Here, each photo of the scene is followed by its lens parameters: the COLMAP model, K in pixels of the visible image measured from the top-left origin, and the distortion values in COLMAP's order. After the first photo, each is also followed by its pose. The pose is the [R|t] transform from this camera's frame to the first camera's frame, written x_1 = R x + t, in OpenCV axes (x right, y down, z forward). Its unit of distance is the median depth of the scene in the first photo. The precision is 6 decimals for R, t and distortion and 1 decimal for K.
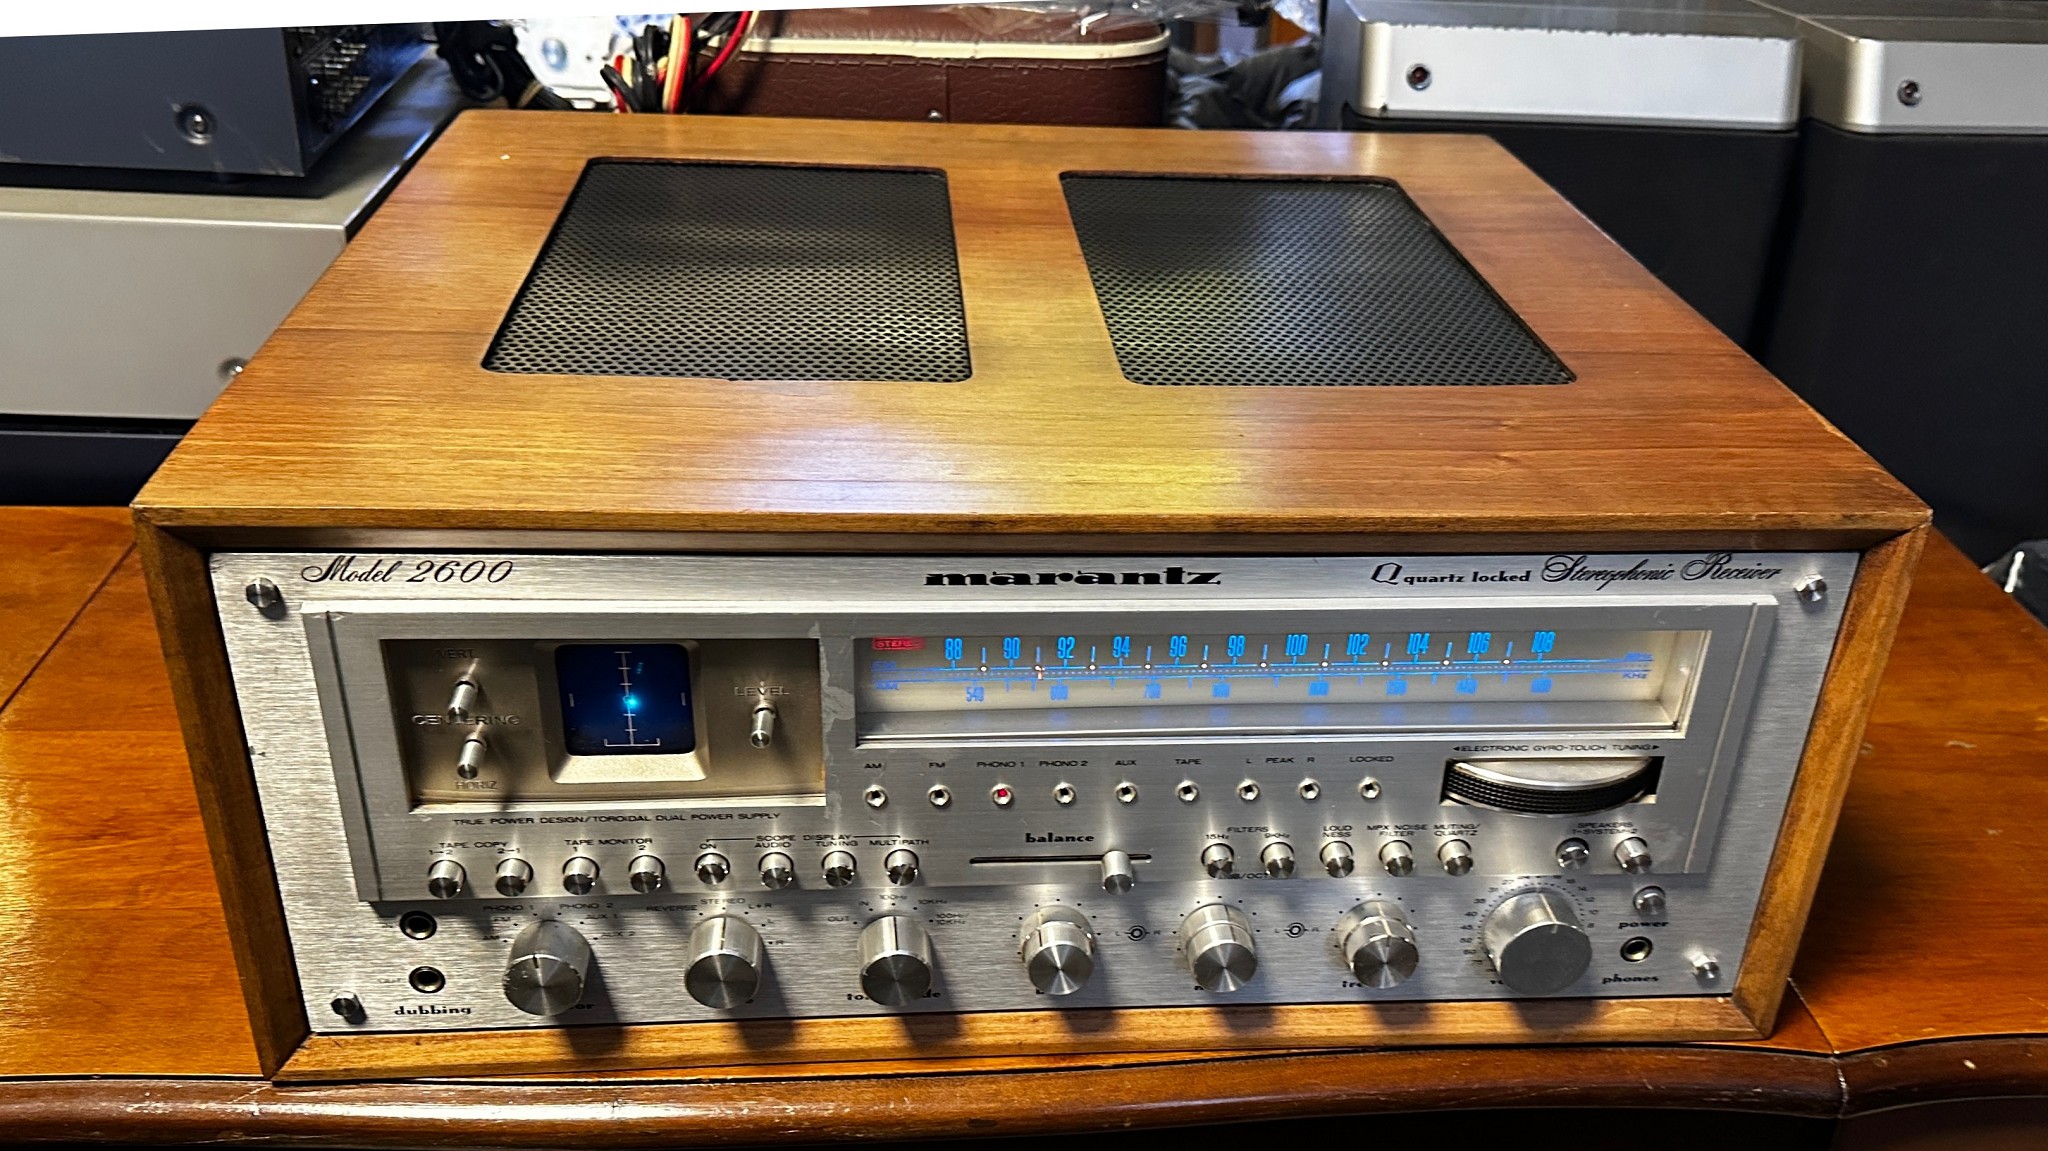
lens RADIAL K [[1748.3, 0, 1062.7], [0, 1748.3, 729.1], [0, 0, 1]] dist [0.084474, -0.131110]
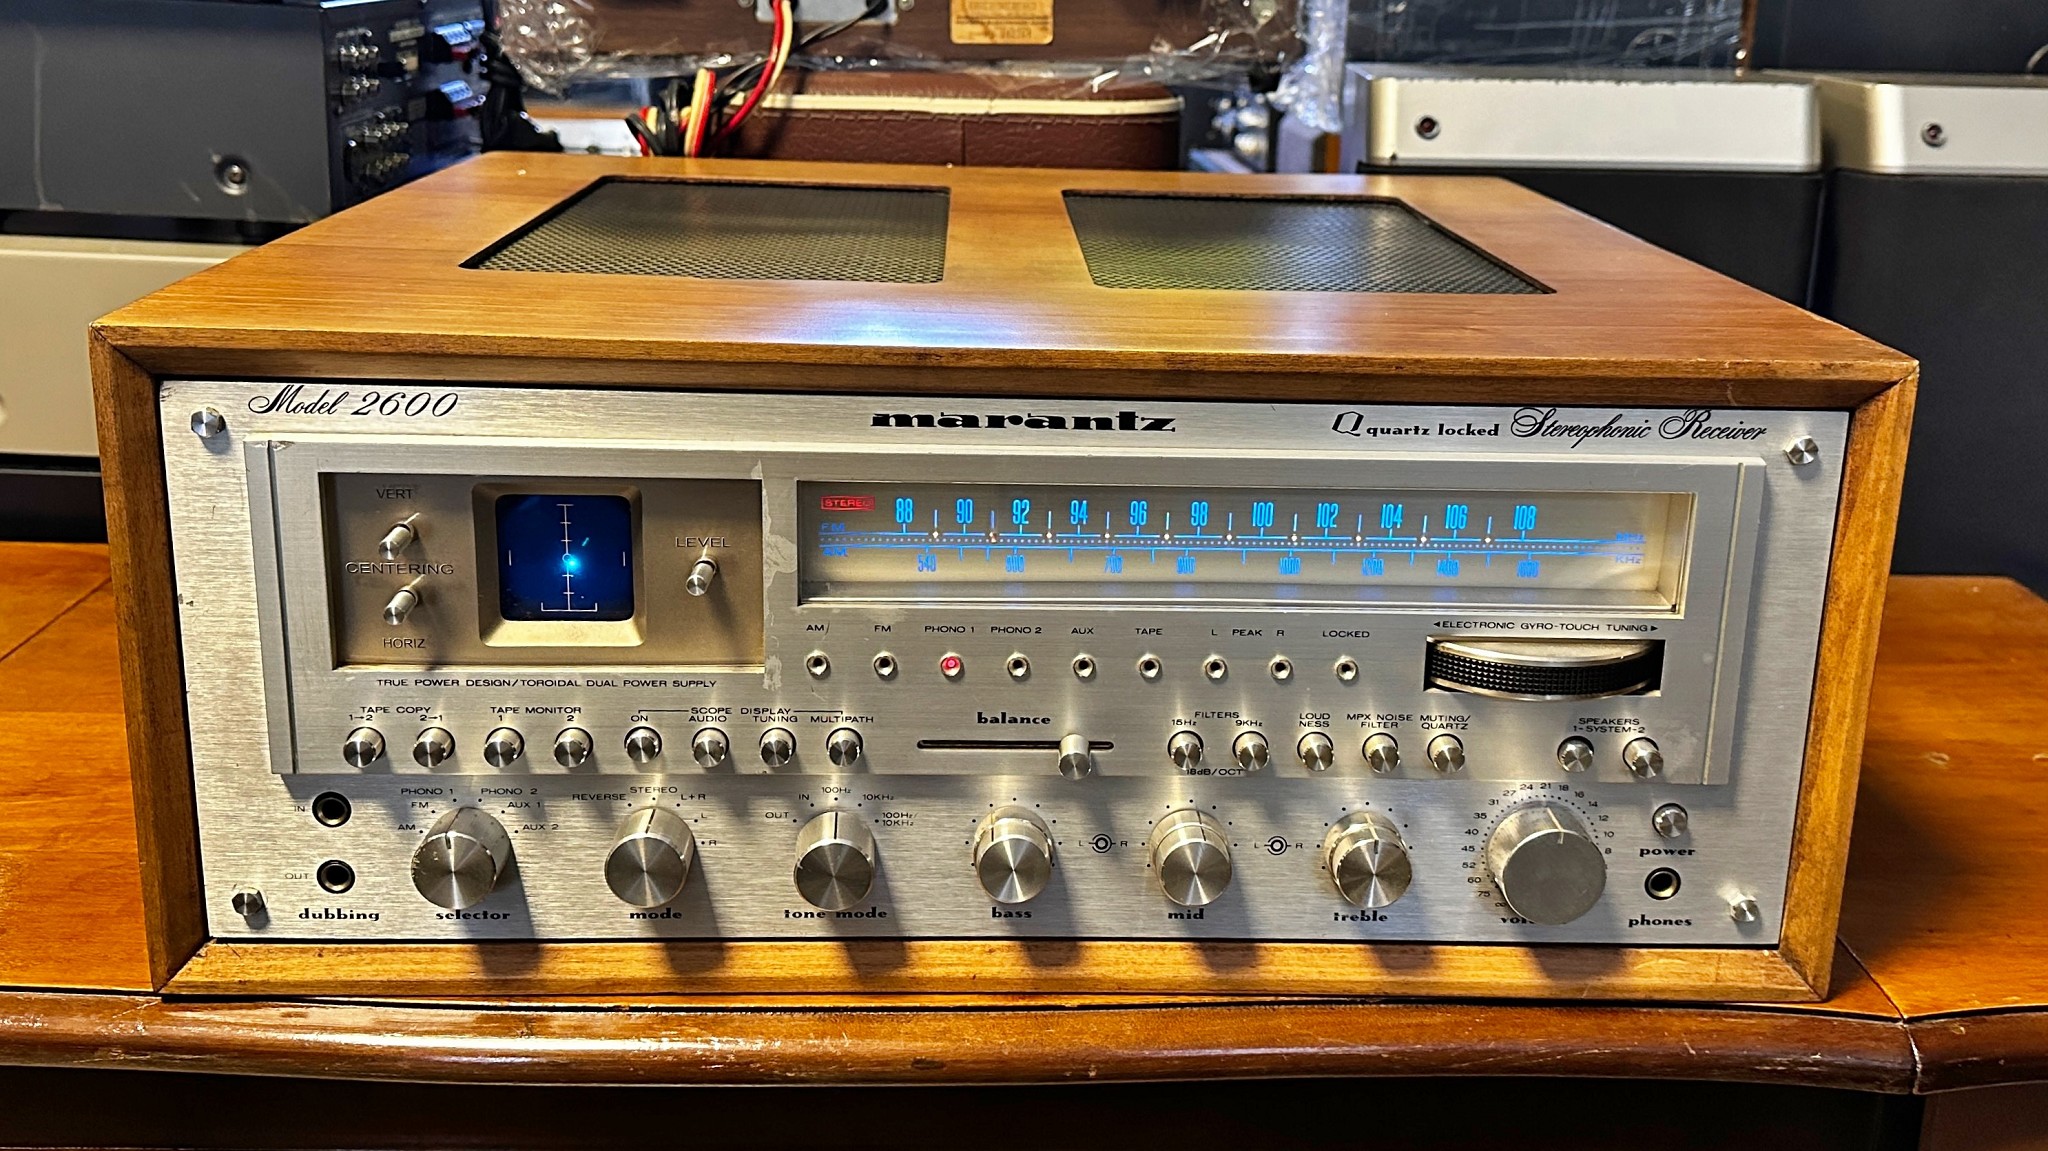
lens RADIAL K [[1923.1, 0, 1051.6], [0, 1923.1, 530.6], [0, 0, 1]] dist [0.073932, -0.134463]
pose [[0.998580, 0.000445, -0.053265, 0.071317], [-0.014463, 0.964665, -0.263084, 0.228868], [0.051266, 0.263480, 0.963302, -0.014584]]
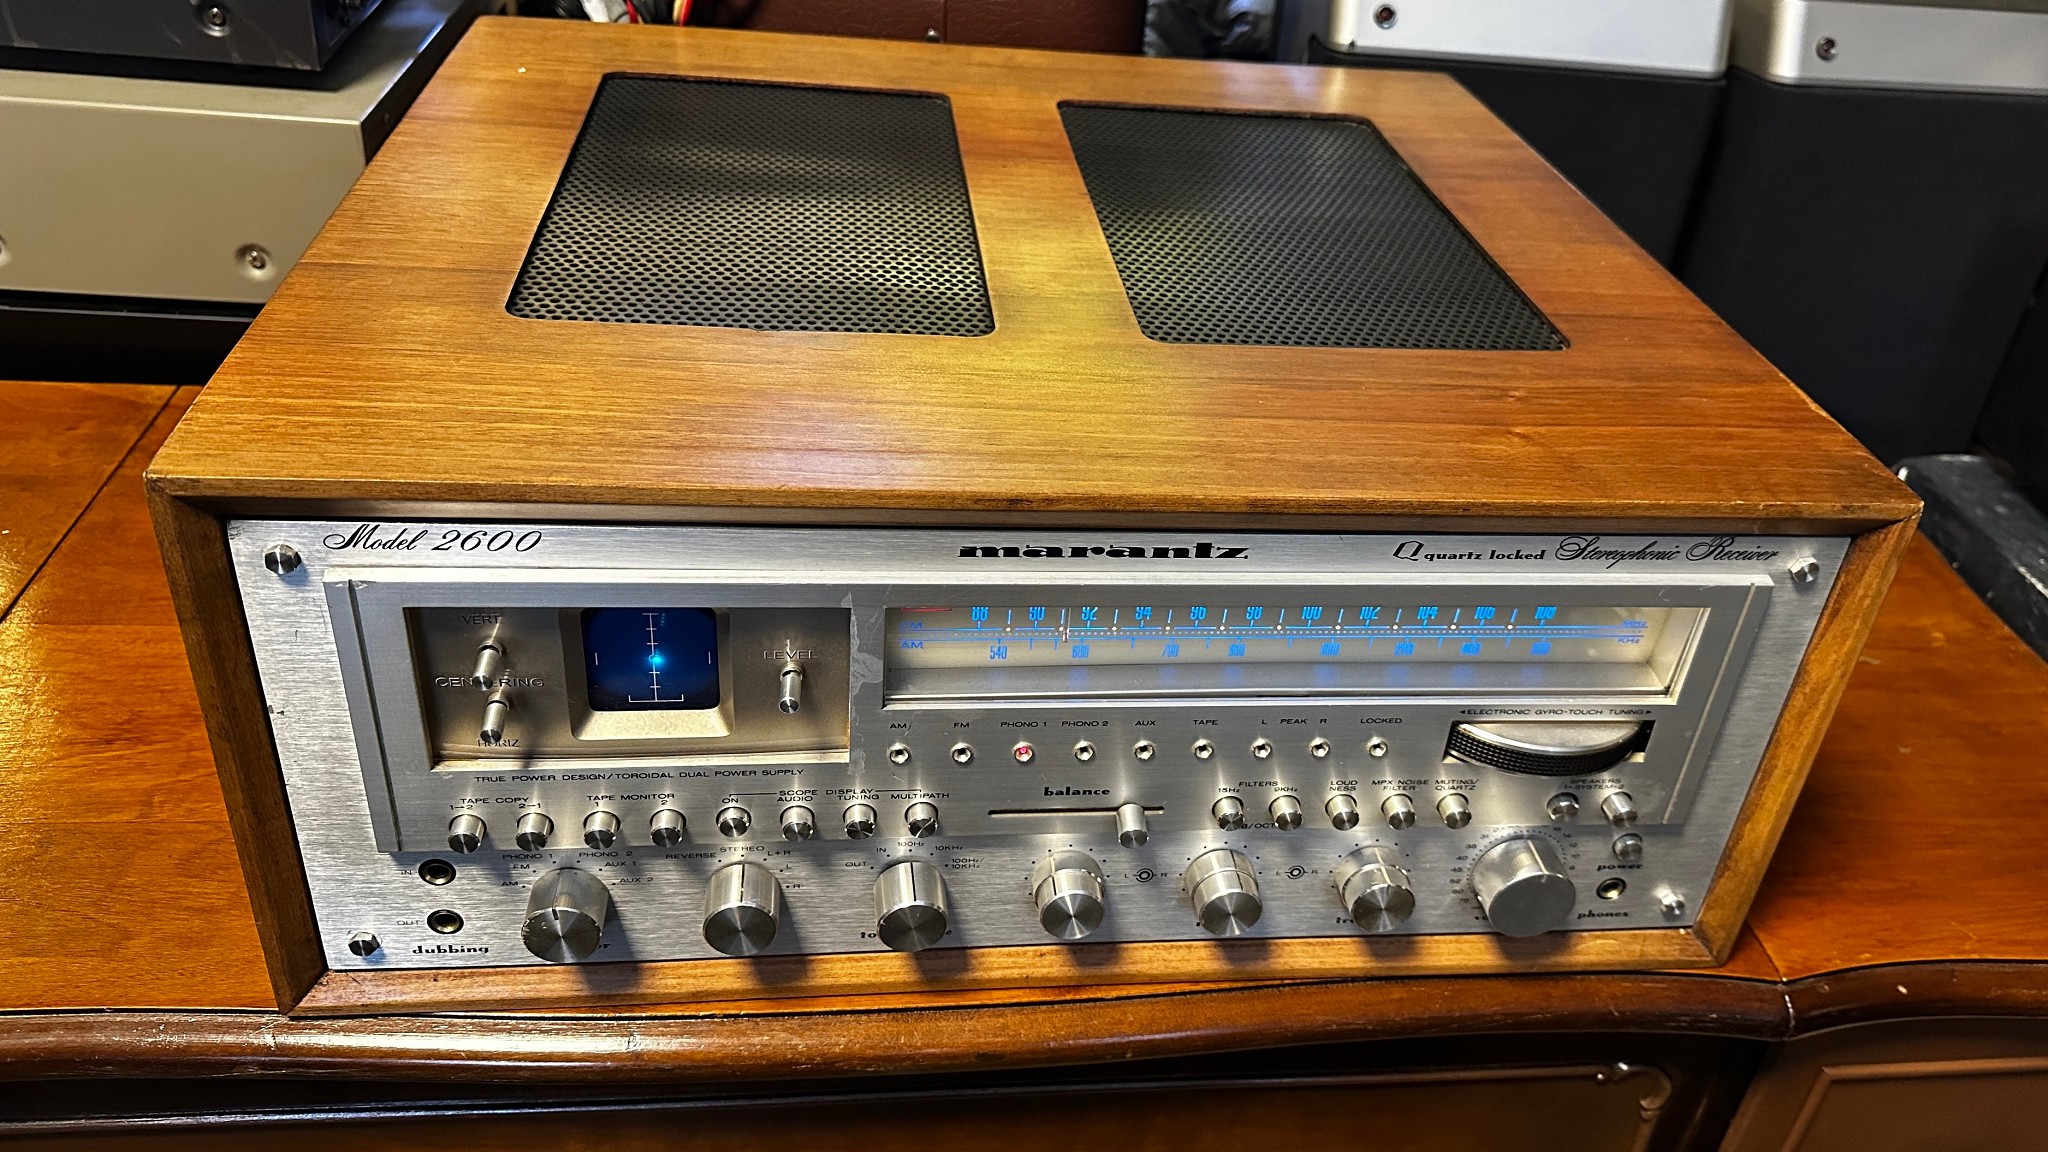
lens RADIAL K [[1529.4, 0, 1069.3], [0, 1529.4, 570.1], [0, 0, 1]] dist [0.033021, -0.046055]
pose [[0.998294, 0.019229, 0.055134, -0.056399], [-0.020889, 0.999341, 0.029688, -0.091441], [-0.054527, -0.030789, 0.998038, 0.110895]]
